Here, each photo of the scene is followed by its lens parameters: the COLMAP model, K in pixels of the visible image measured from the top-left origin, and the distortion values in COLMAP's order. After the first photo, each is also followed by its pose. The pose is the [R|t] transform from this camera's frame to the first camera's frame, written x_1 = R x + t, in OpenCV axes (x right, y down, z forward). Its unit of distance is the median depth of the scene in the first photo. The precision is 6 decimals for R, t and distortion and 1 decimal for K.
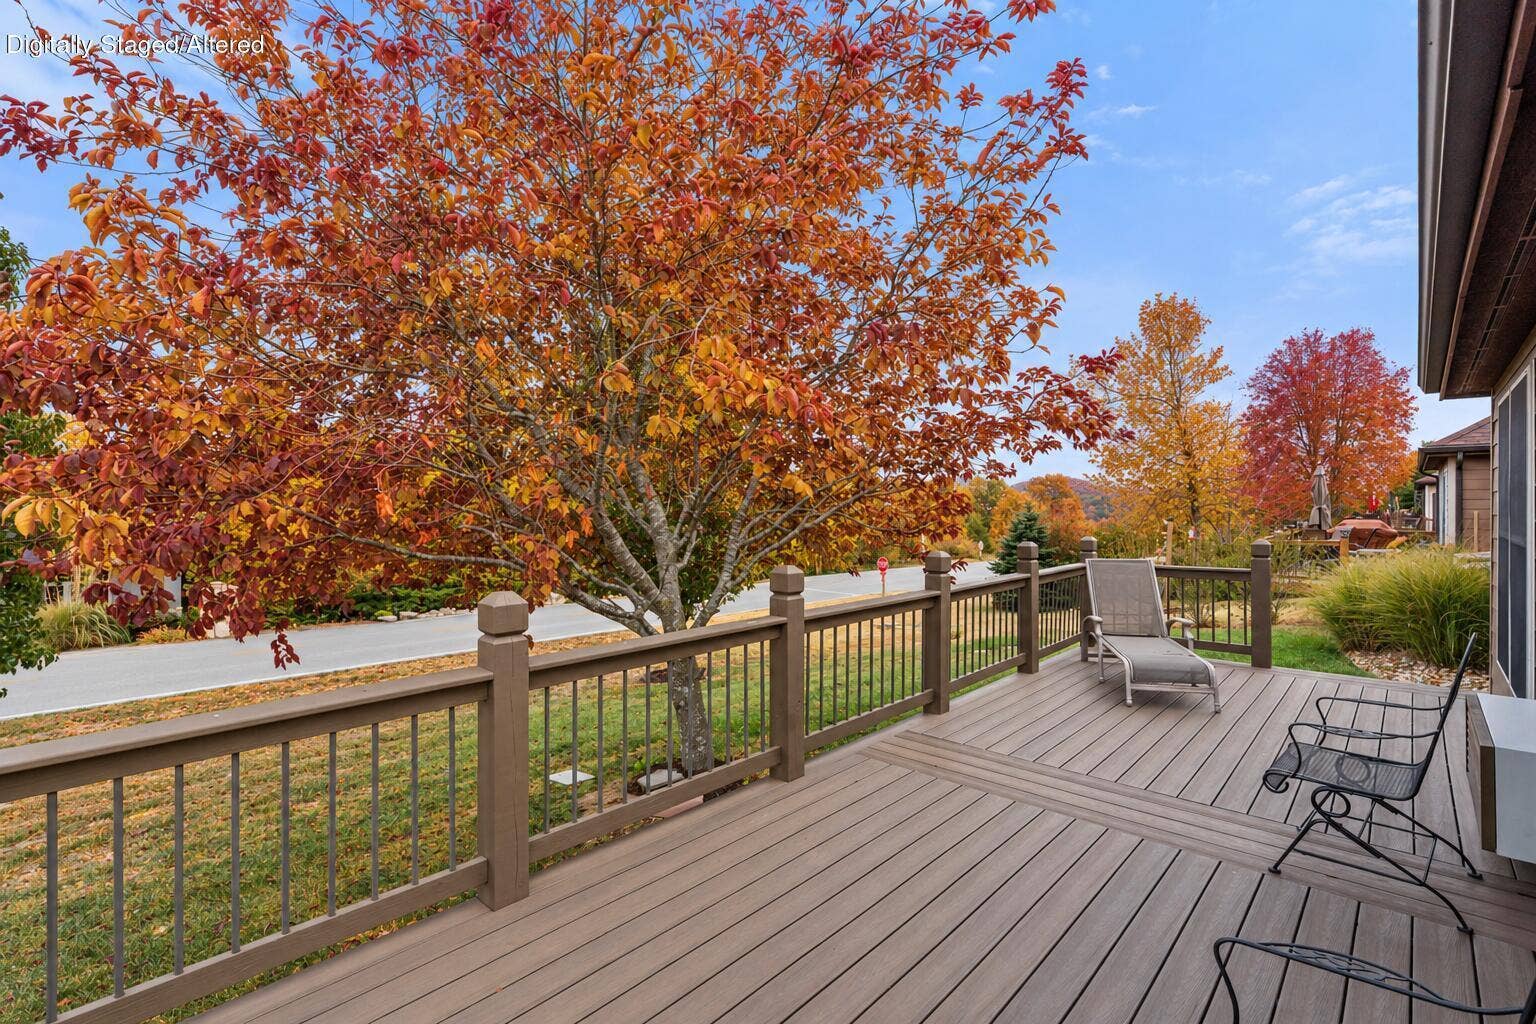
lens RADIAL K [[690.2, 0, 768.0], [0, 690.2, 512.0], [0, 0, 1]] dist [0.000065, -0.000018]
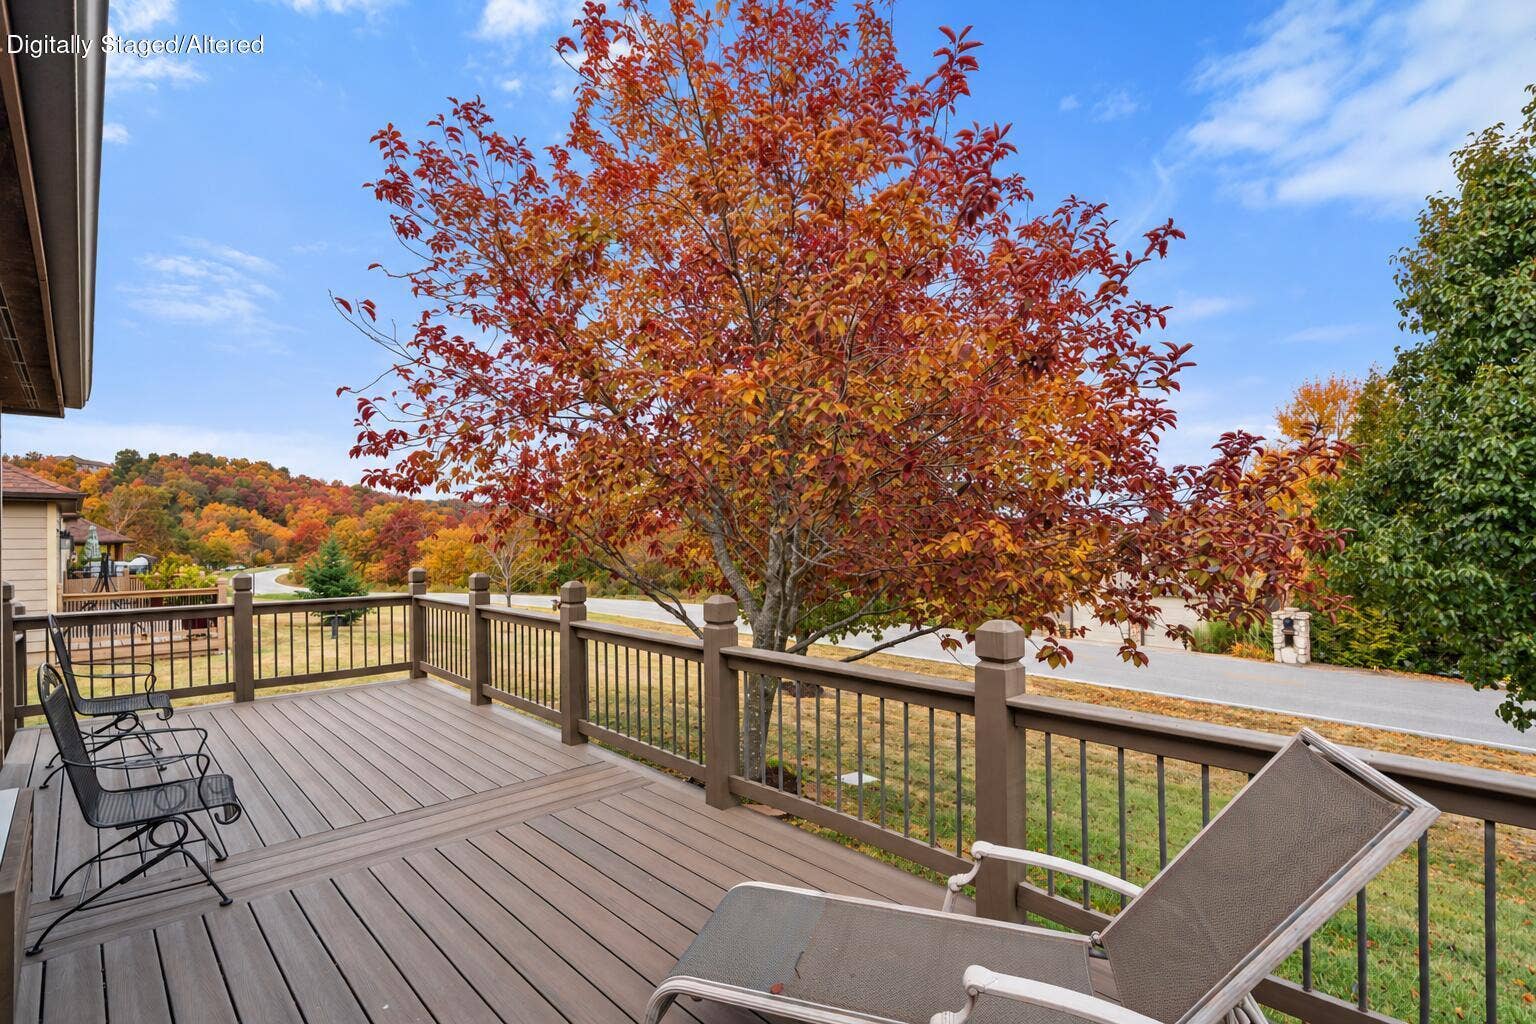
lens RADIAL K [[707.9, 0, 767.8], [0, 707.9, 534.5], [0, 0, 1]] dist [0.000568, 0.000076]
pose [[-0.045409, 0.005180, -0.998955, 1.122129], [-0.005201, 0.999972, 0.005422, -0.018806], [0.998955, 0.005442, -0.045381, 1.179409]]
